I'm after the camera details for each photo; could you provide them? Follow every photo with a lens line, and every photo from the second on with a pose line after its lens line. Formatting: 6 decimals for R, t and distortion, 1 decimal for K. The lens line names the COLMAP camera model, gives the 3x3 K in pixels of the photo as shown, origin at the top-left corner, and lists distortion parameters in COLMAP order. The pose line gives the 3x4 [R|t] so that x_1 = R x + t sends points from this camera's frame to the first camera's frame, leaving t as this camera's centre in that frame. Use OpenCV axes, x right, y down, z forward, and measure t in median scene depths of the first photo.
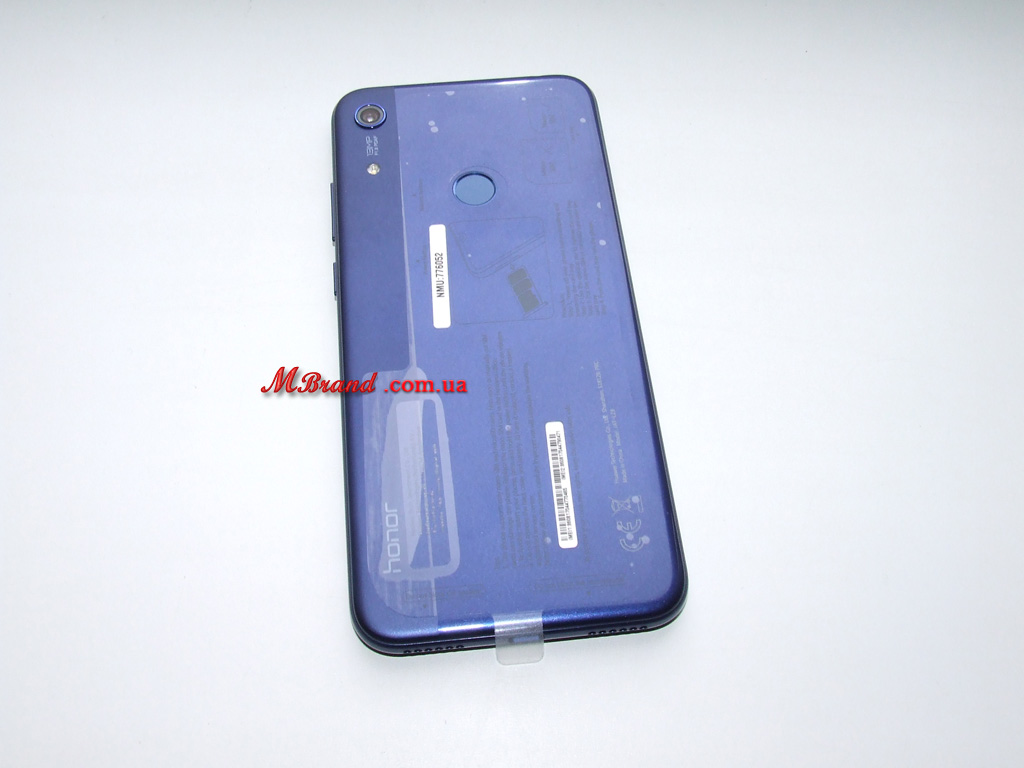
lens RADIAL K [[1132.4, 0, 512.0], [0, 1132.4, 384.0], [0, 0, 1]] dist [-0.100442, 0.009777]
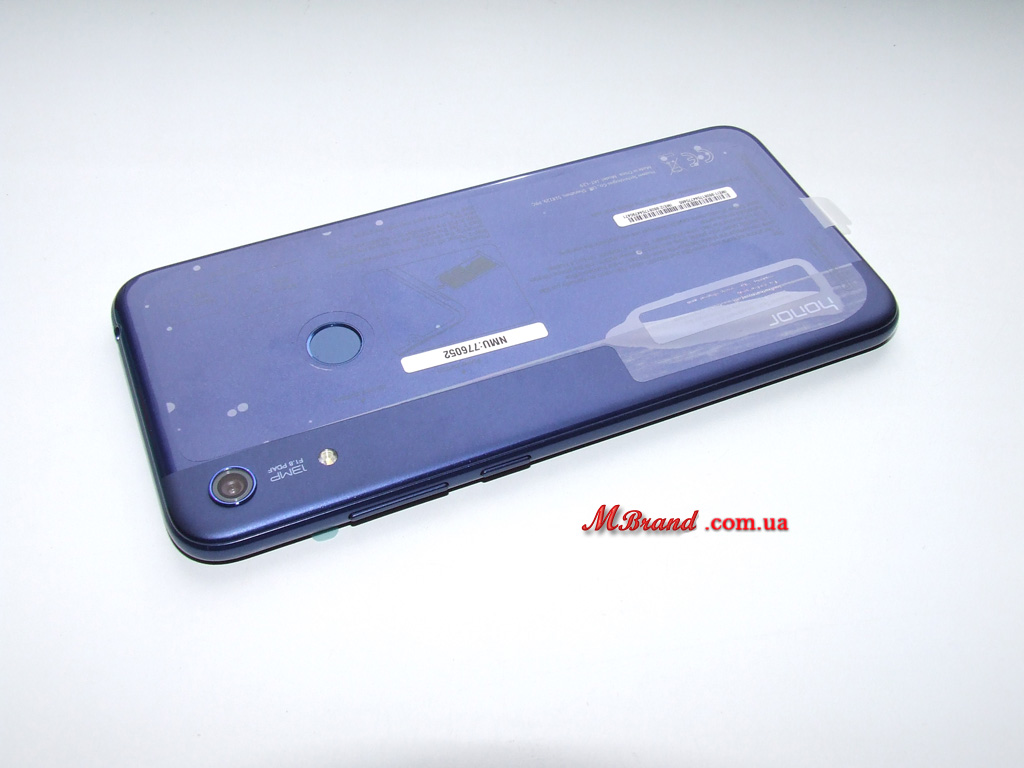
lens RADIAL K [[1132.4, 0, 512.0], [0, 1132.4, 384.0], [0, 0, 1]] dist [-0.100442, 0.009777]
pose [[-0.297557, -0.754046, 0.585554, -0.616911], [0.816006, 0.117501, 0.565976, -0.578271], [-0.495575, 0.646226, 0.580343, 0.583307]]
